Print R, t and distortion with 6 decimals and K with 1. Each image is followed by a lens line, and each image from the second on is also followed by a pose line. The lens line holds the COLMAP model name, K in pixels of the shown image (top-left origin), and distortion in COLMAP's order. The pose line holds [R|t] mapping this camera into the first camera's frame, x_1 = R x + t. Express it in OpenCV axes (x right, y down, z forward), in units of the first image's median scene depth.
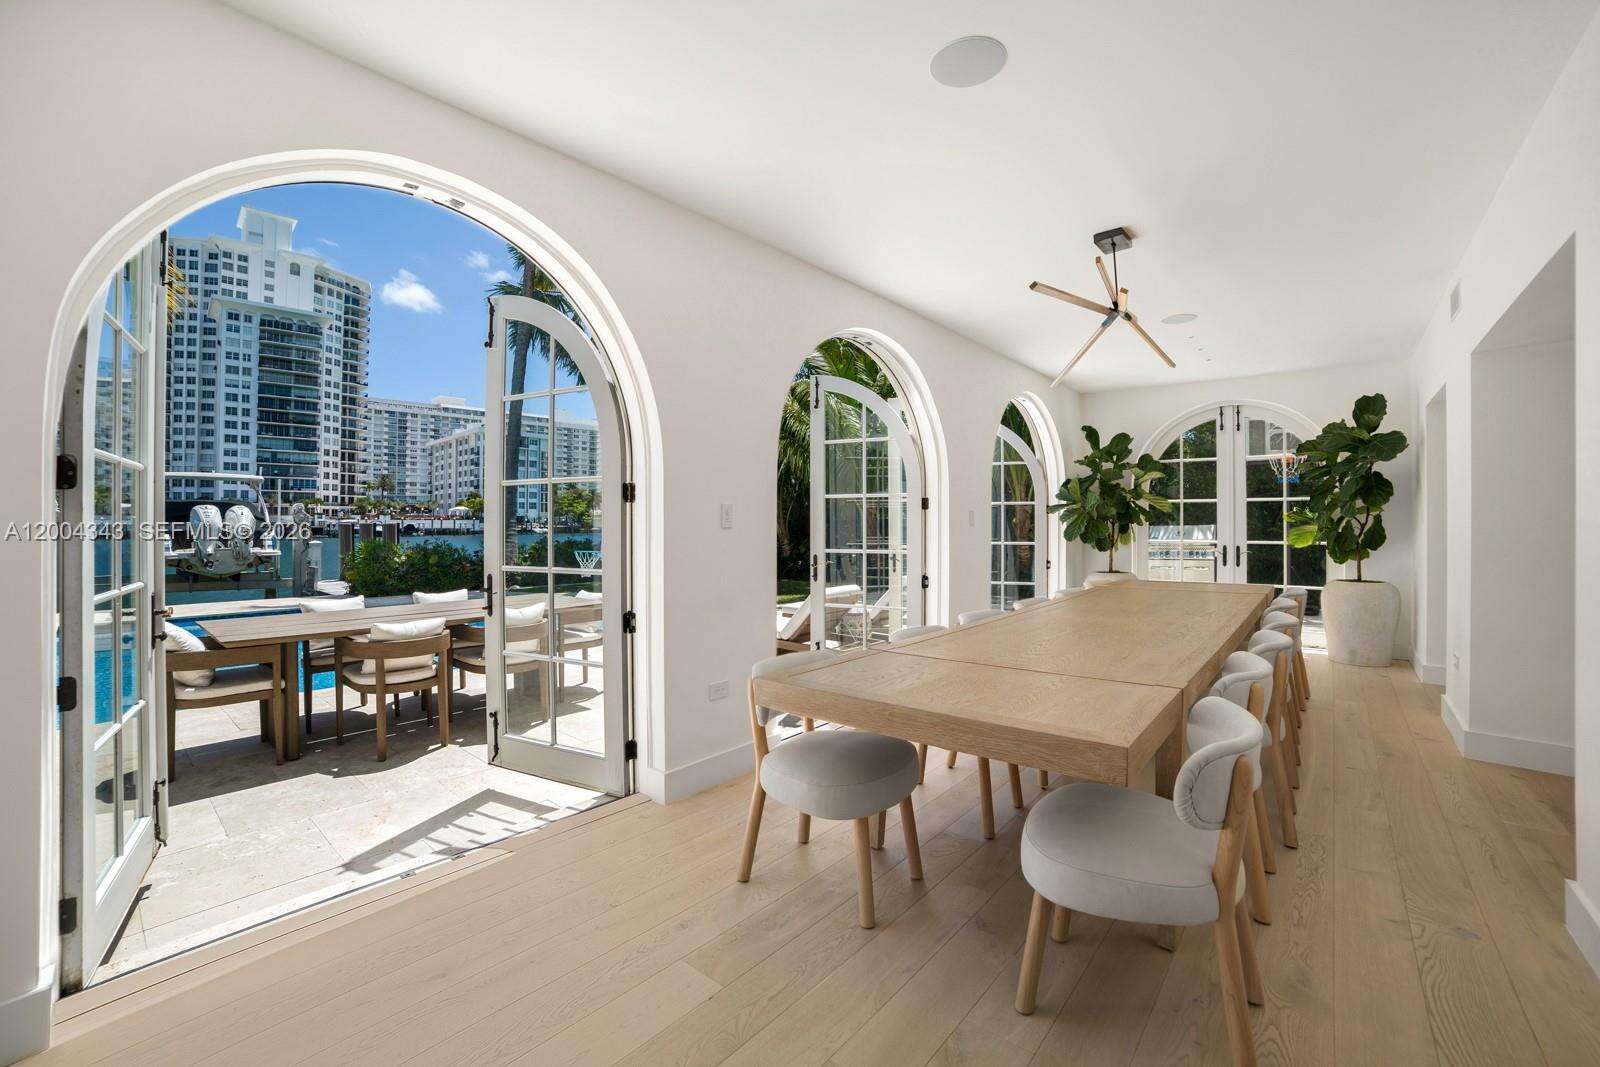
lens RADIAL K [[854.7, 0, 801.5], [0, 854.7, 534.4], [0, 0, 1]] dist [-0.004177, -0.000706]
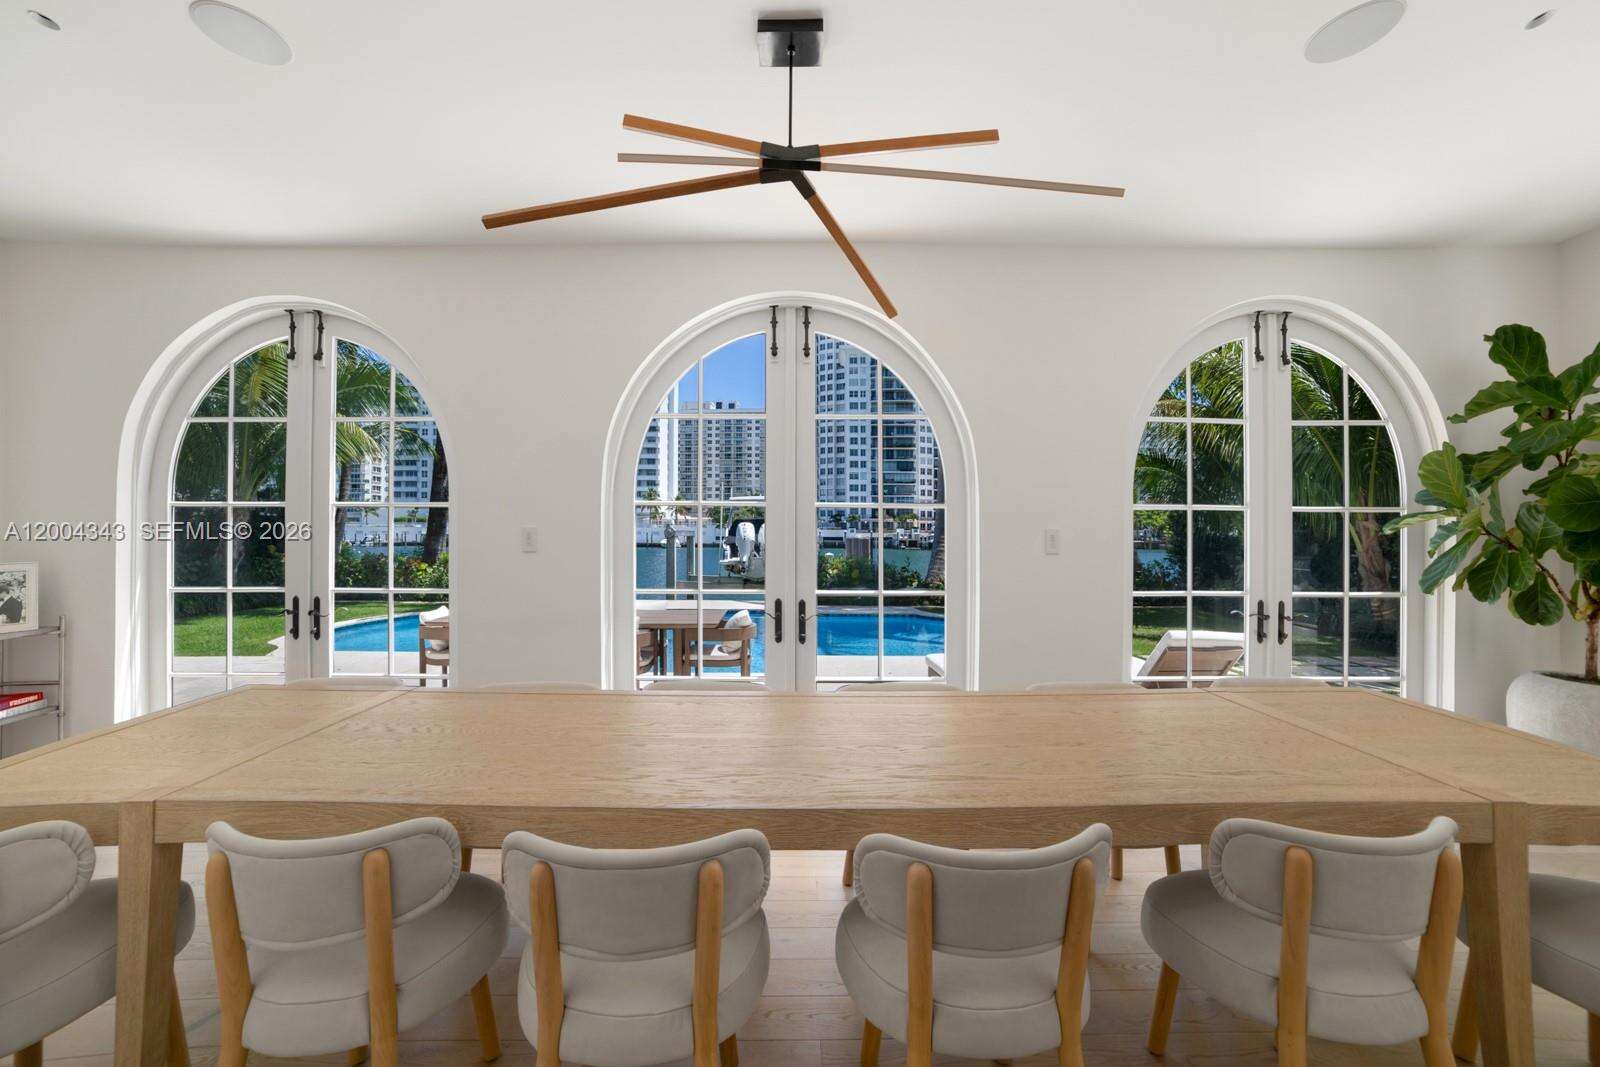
lens RADIAL K [[854.7, 0, 813.0], [0, 854.7, 531.2], [0, 0, 1]] dist [-0.004177, -0.000706]
pose [[0.593770, 0.001852, -0.804633, 0.247313], [-0.014120, 0.999867, -0.008118, -0.009398], [0.804511, 0.016181, 0.593718, 0.253757]]
